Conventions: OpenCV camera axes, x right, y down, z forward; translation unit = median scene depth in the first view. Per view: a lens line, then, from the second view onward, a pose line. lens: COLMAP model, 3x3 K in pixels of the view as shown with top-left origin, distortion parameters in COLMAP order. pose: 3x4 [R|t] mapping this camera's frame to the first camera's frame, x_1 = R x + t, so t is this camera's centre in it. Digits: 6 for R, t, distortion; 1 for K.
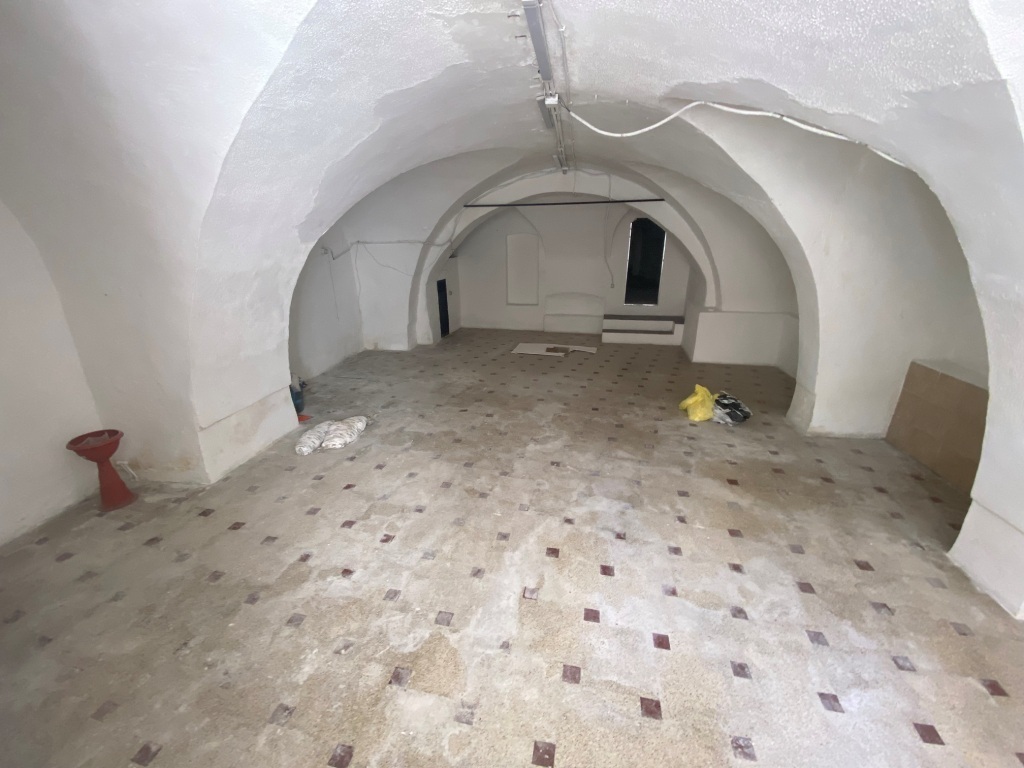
lens RADIAL K [[412.4, 0, 508.6], [0, 412.4, 384.6], [0, 0, 1]] dist [0.024923, -0.023407]
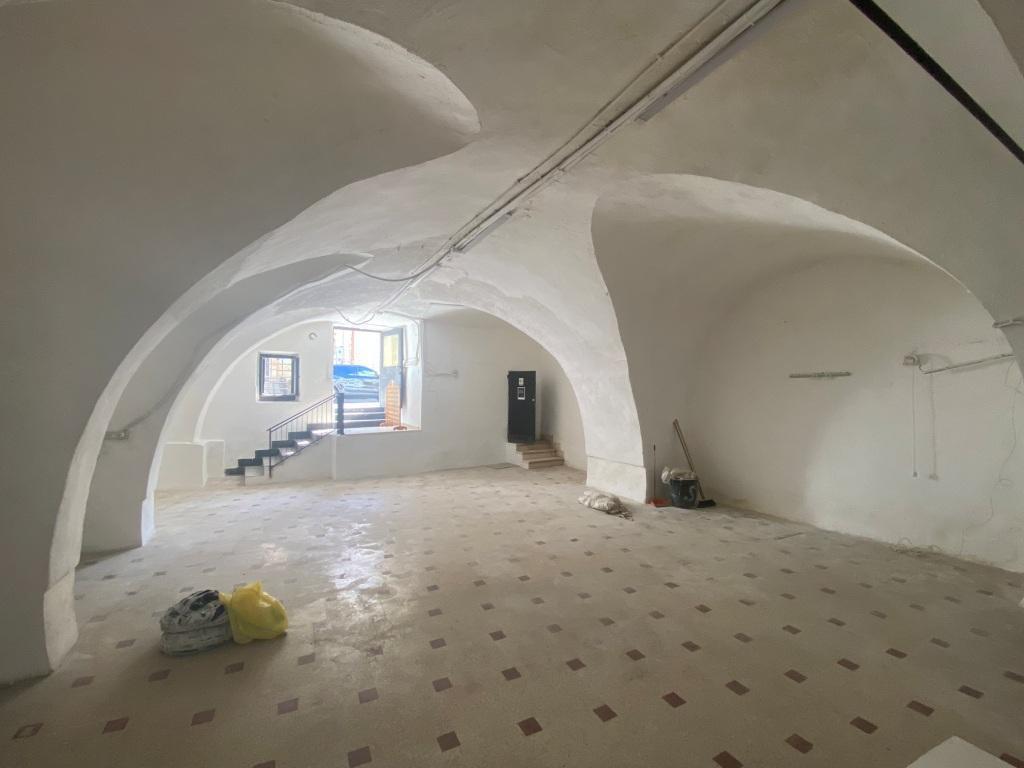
lens RADIAL K [[412.4, 0, 508.6], [0, 412.4, 384.6], [0, 0, 1]] dist [0.024923, -0.023407]
pose [[-0.781590, -0.002278, -0.623788, 0.866122], [-0.195816, 0.950342, 0.241881, -0.690176], [0.592261, 0.311199, -0.743224, 2.422938]]
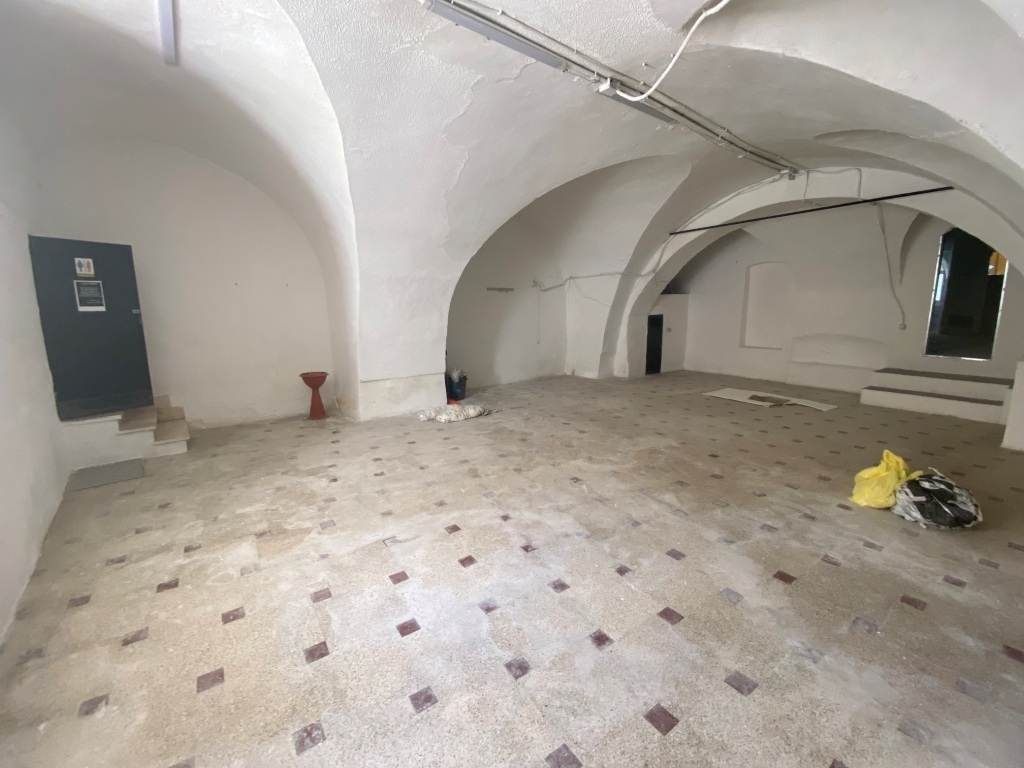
lens RADIAL K [[412.4, 0, 508.6], [0, 412.4, 384.6], [0, 0, 1]] dist [0.024923, -0.023407]
pose [[0.730904, 0.124467, -0.671035, 0.718352], [-0.220677, 0.973512, -0.059793, 0.103467], [0.645818, 0.191785, 0.739011, 0.294354]]
